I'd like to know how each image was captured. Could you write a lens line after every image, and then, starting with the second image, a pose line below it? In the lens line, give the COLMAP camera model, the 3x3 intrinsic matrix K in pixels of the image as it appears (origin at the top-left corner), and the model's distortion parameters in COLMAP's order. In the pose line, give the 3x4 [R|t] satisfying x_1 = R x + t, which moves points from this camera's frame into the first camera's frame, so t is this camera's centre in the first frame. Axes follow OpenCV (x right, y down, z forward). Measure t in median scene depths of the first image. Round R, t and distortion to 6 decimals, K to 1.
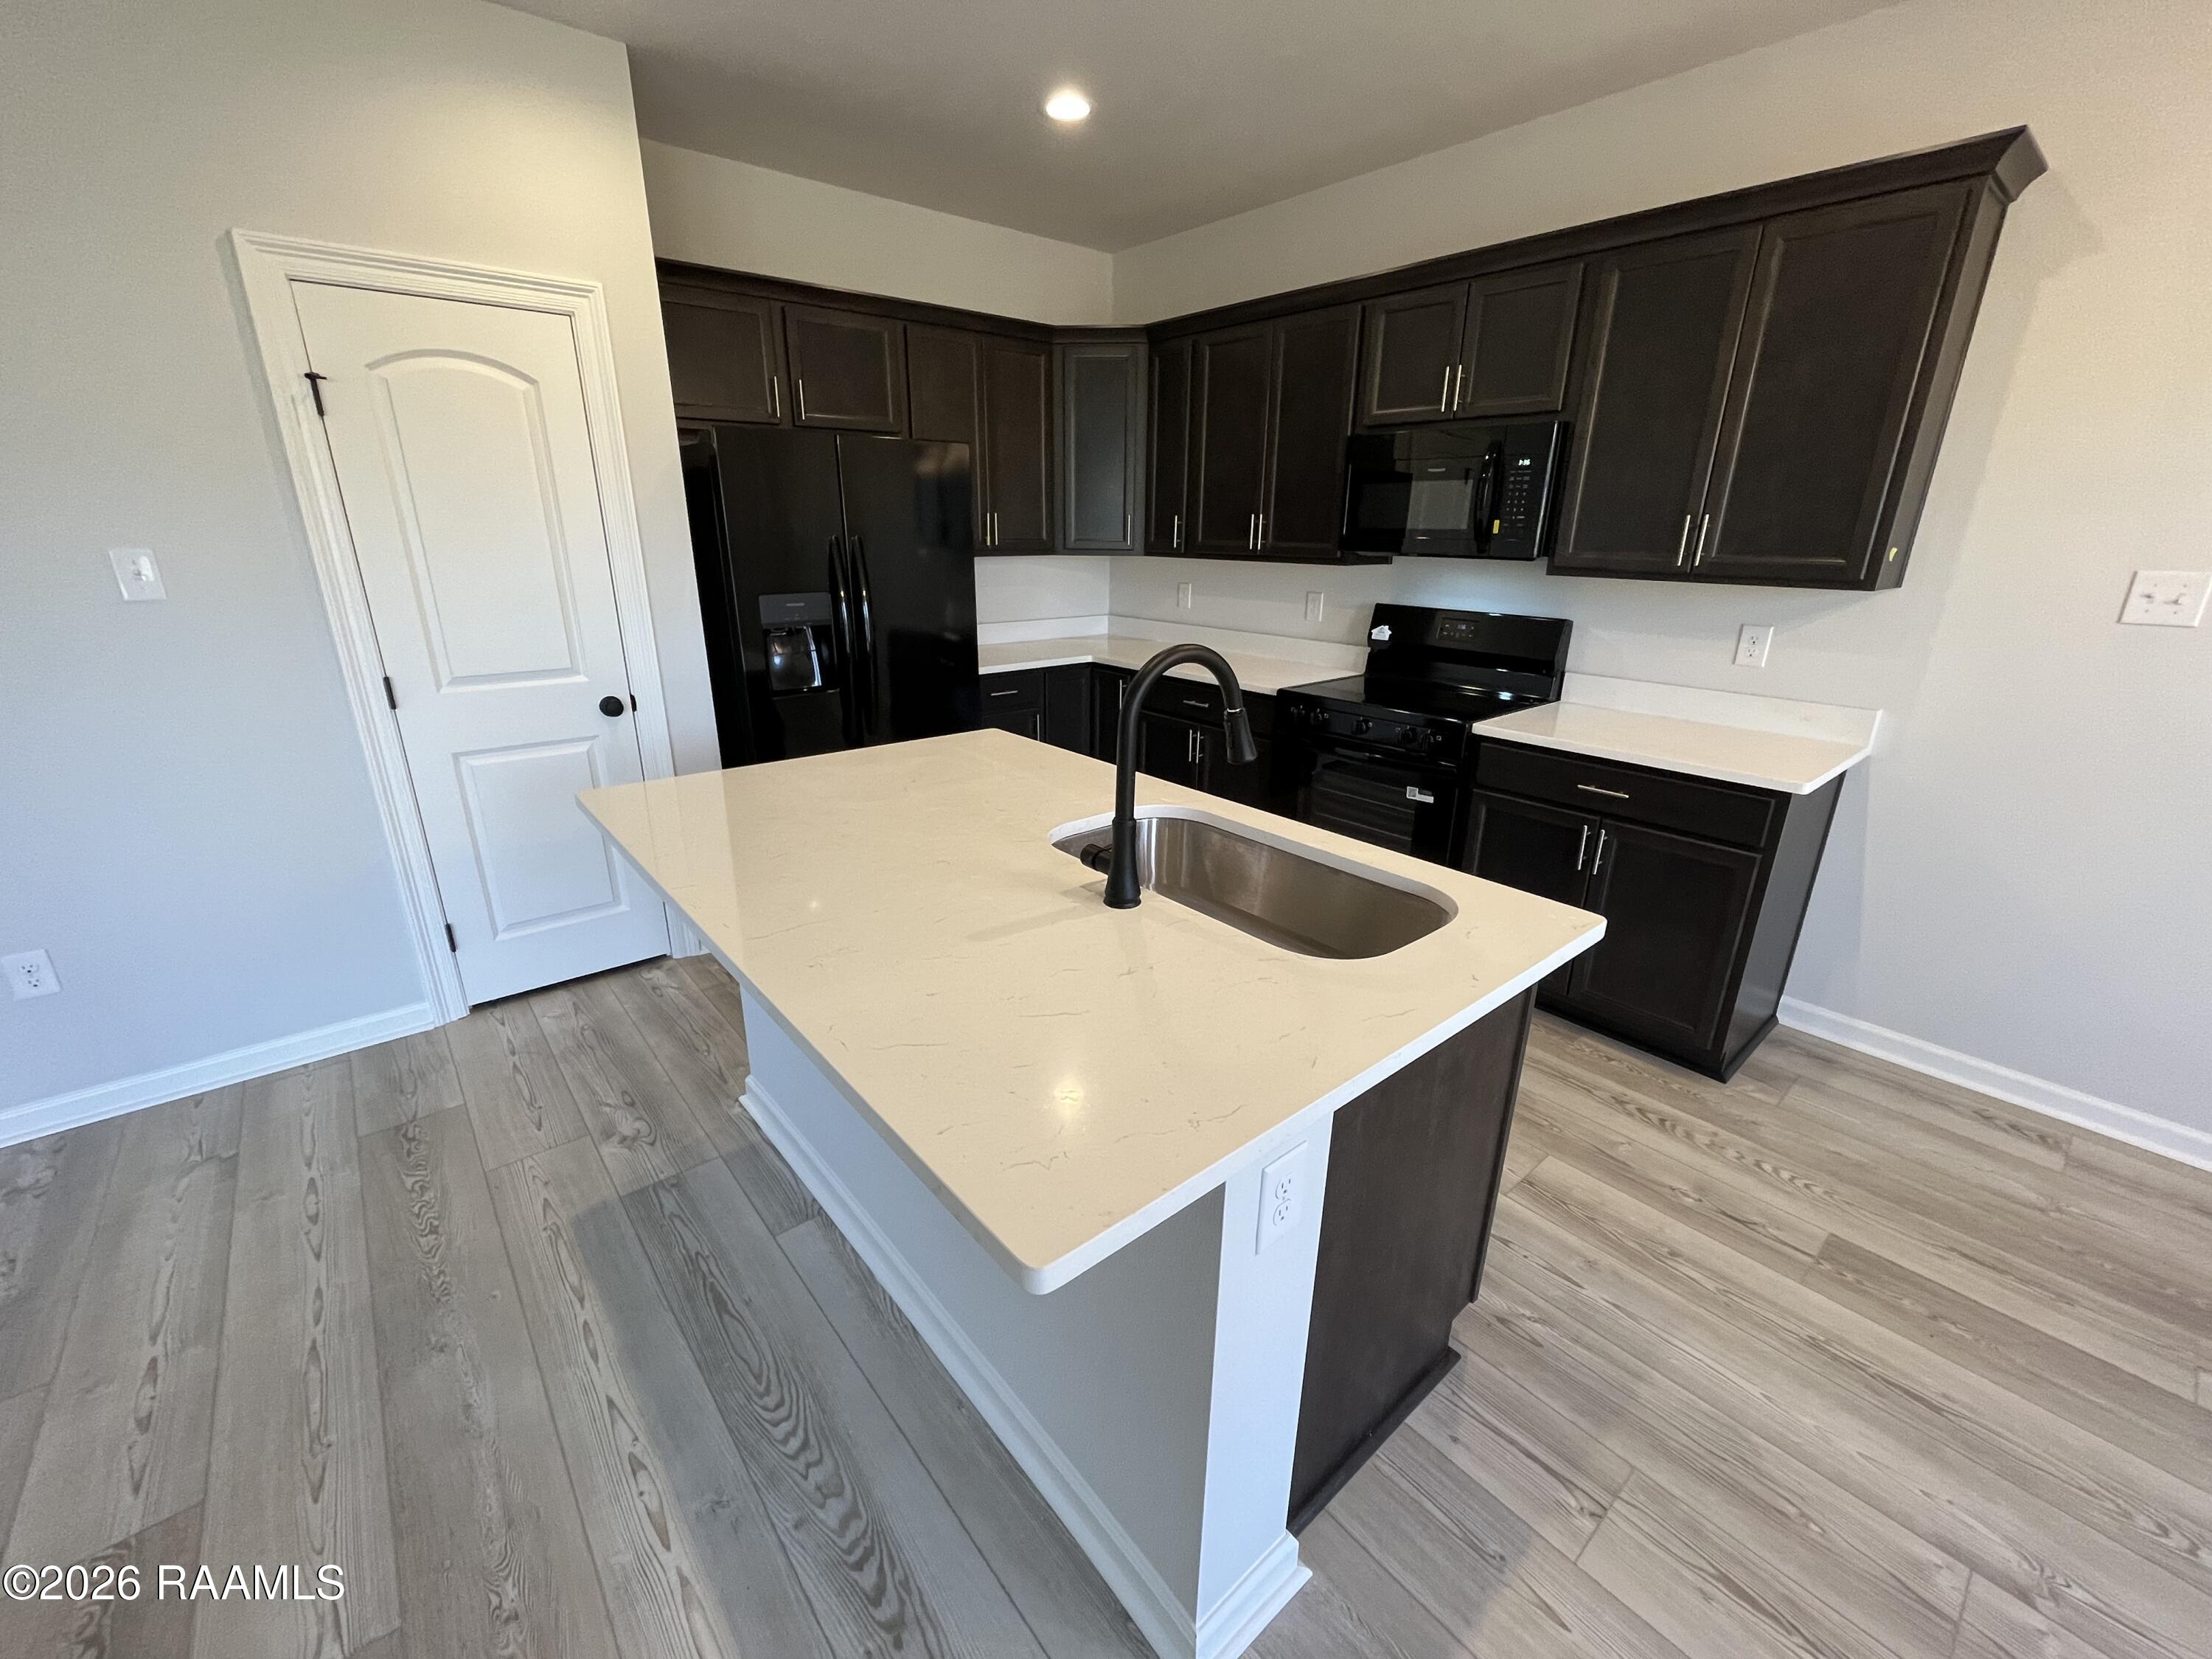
lens RADIAL K [[893.7, 0, 1106.0], [0, 893.7, 829.5], [0, 0, 1]] dist [-0.007598, -0.000216]
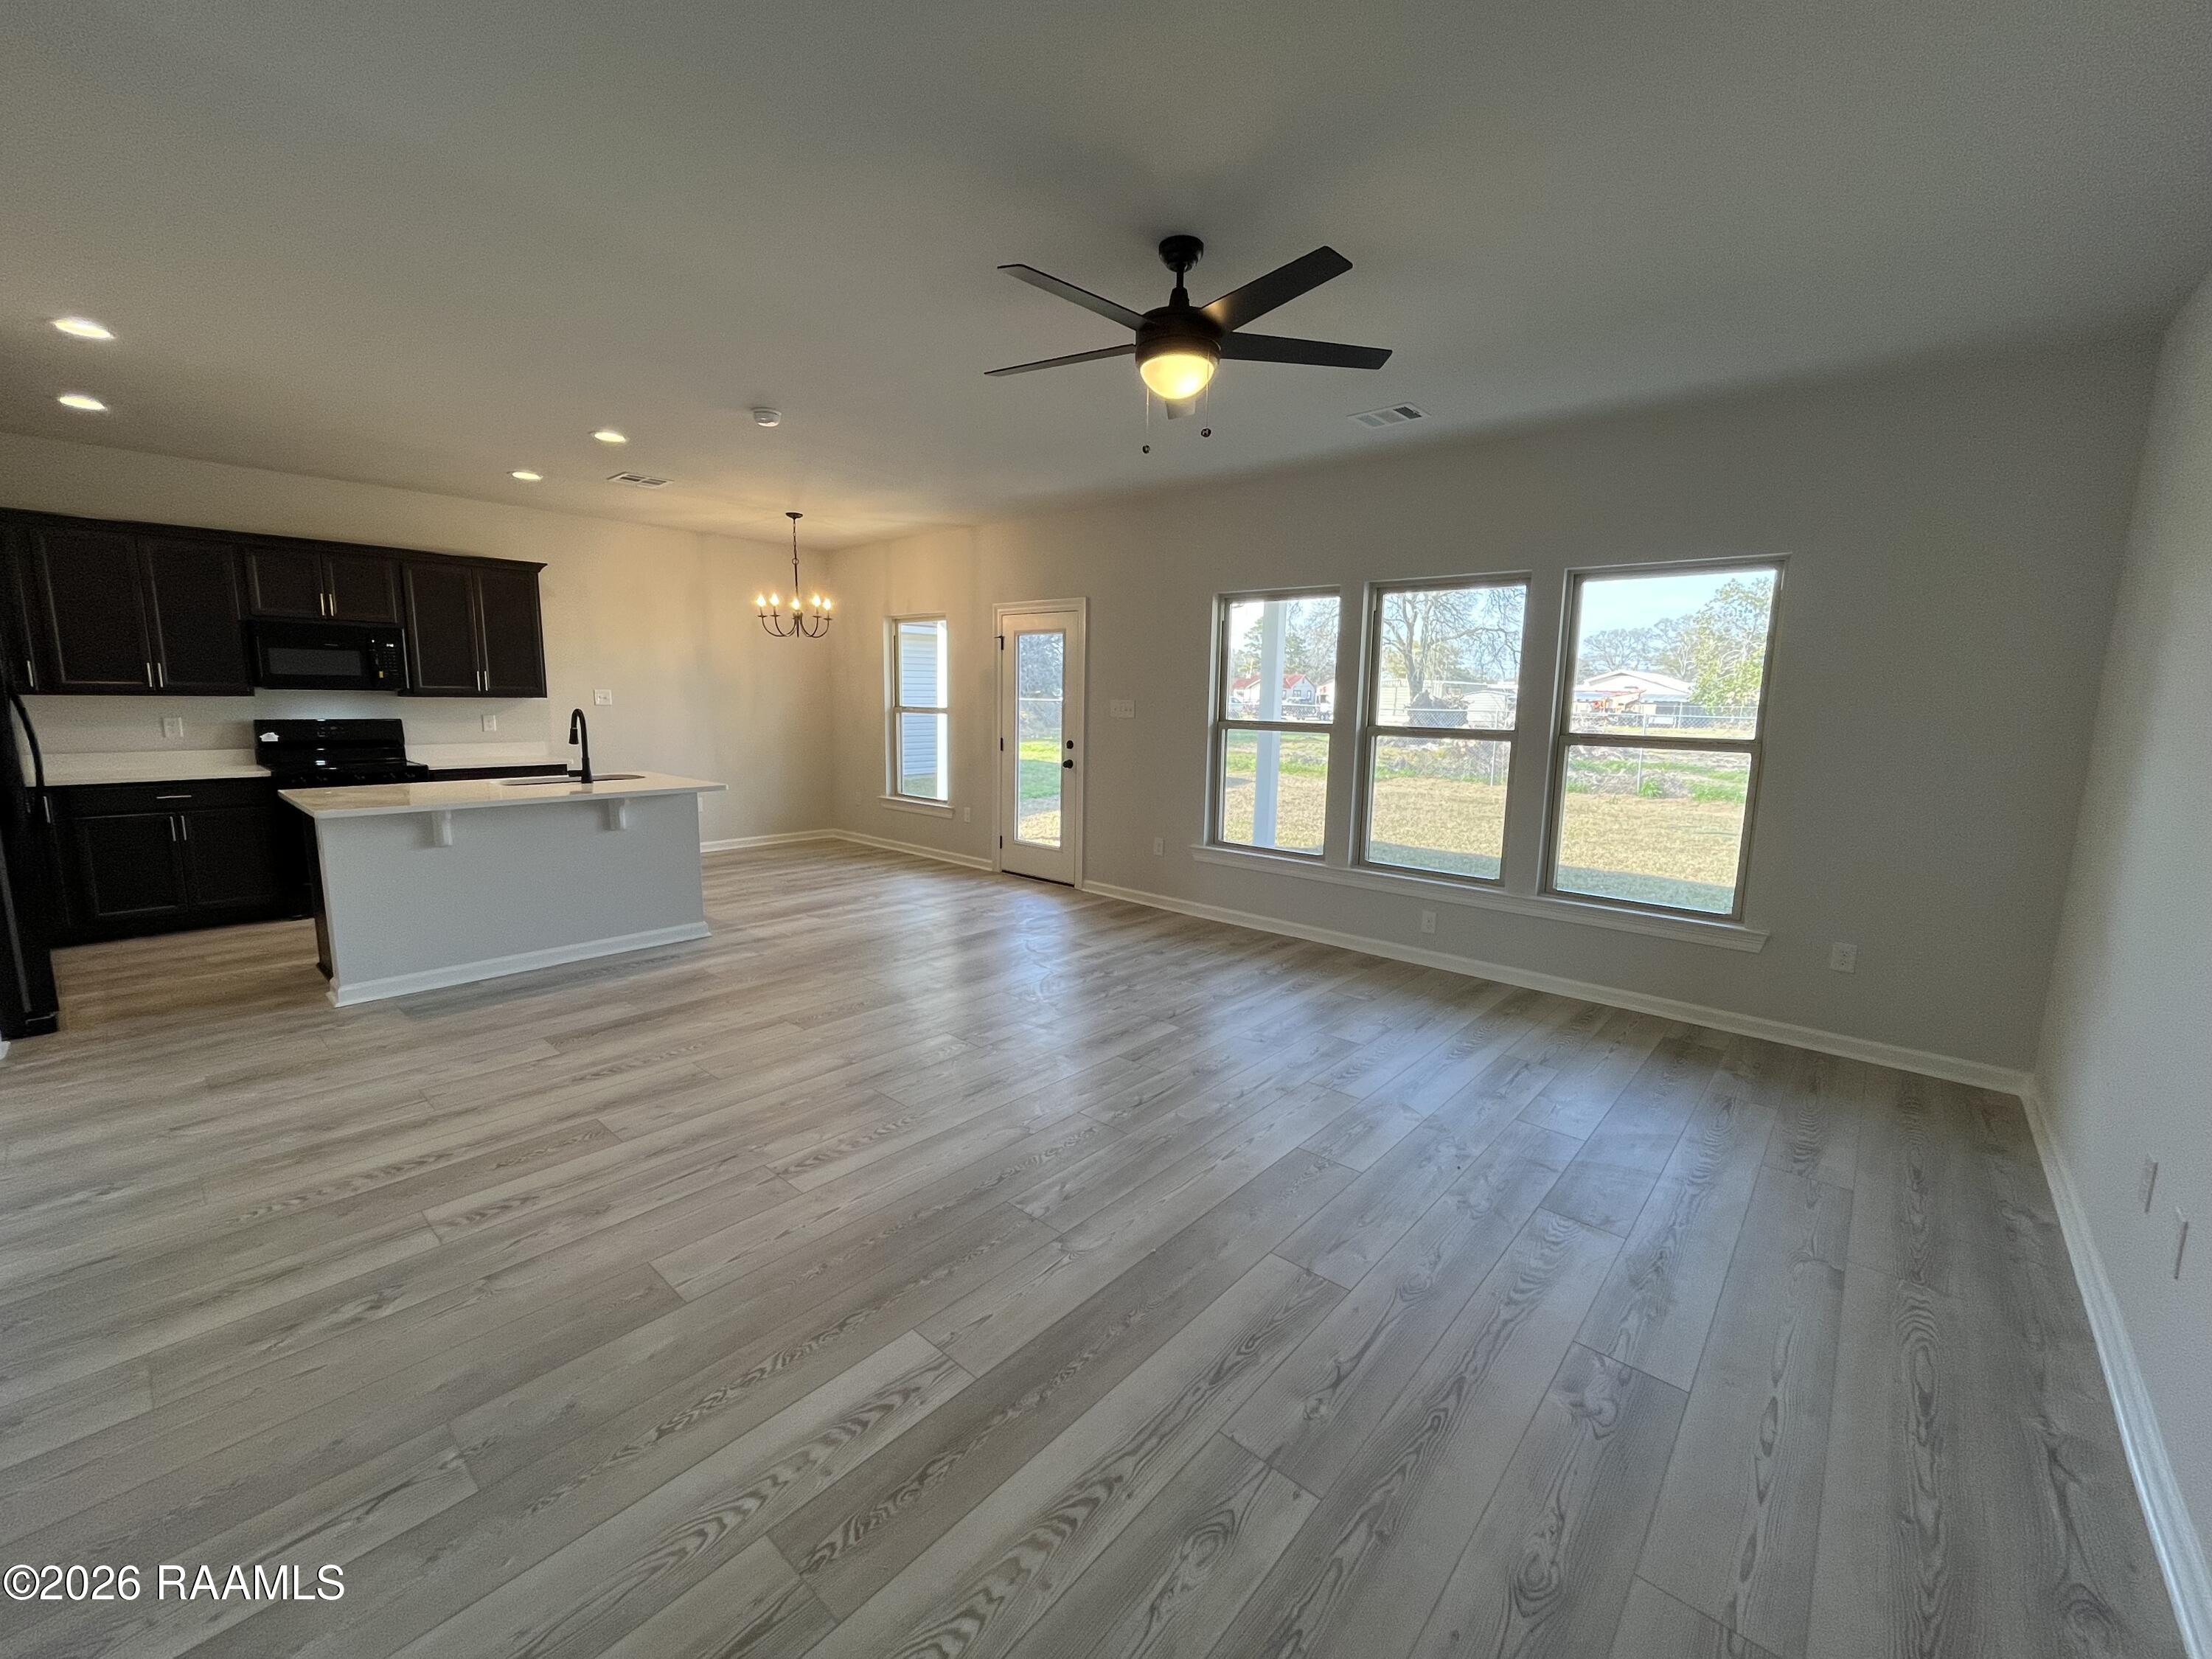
lens RADIAL K [[893.7, 0, 1106.0], [0, 893.7, 829.5], [0, 0, 1]] dist [-0.007598, -0.000216]
pose [[-0.146188, -0.160365, 0.976172, -2.480769], [0.298227, 0.933722, 0.198052, 0.107869], [-0.943234, 0.320073, -0.088674, -0.350880]]
